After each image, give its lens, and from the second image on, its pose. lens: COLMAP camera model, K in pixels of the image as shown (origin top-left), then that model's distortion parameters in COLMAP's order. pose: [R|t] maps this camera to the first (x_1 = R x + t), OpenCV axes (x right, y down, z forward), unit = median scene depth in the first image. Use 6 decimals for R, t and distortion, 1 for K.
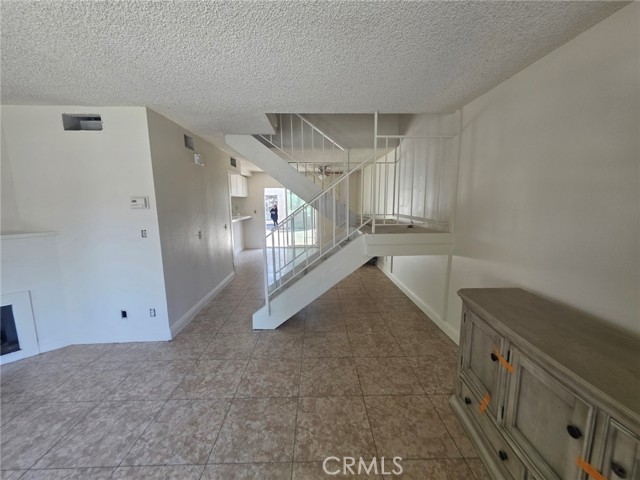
lens RADIAL K [[256.3, 0, 320.5], [0, 256.3, 240.1], [0, 0, 1]] dist [0.001246, 0.000503]
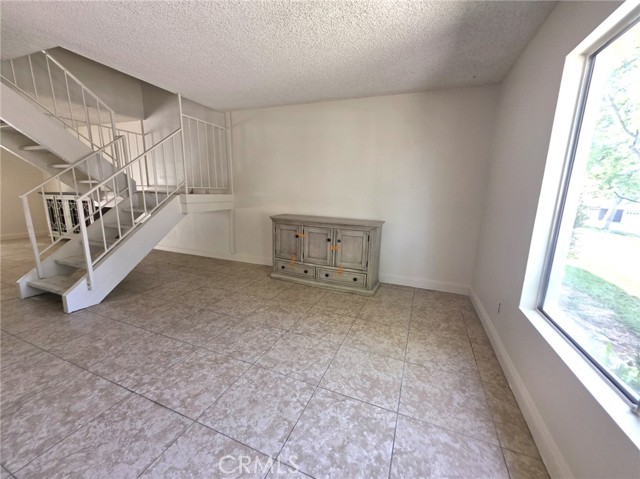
lens RADIAL K [[256.3, 0, 322.3], [0, 256.3, 243.1], [0, 0, 1]] dist [0.001246, 0.000503]
pose [[0.391499, -0.163525, 0.905532, -0.780832], [0.109855, 0.985351, 0.130444, 0.129760], [-0.913597, 0.048409, 0.403728, -0.098920]]
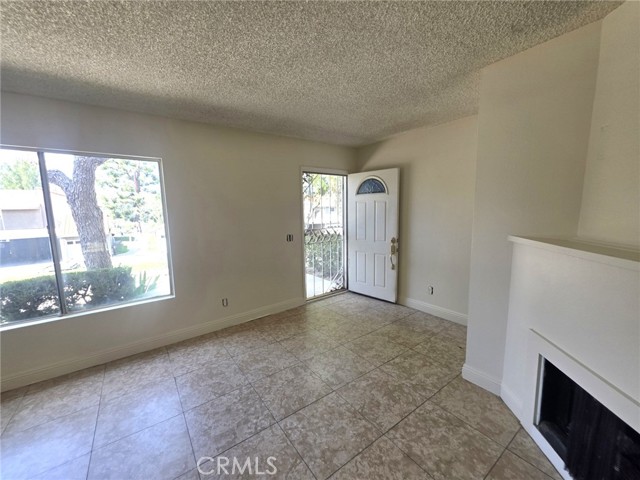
lens RADIAL K [[256.3, 0, 322.9], [0, 256.3, 241.4], [0, 0, 1]] dist [0.001246, 0.000503]
pose [[-0.816469, 0.102356, -0.568244, -0.607848], [-0.058774, 0.964316, 0.258147, -0.108891], [0.574390, 0.244167, -0.781319, 0.873972]]
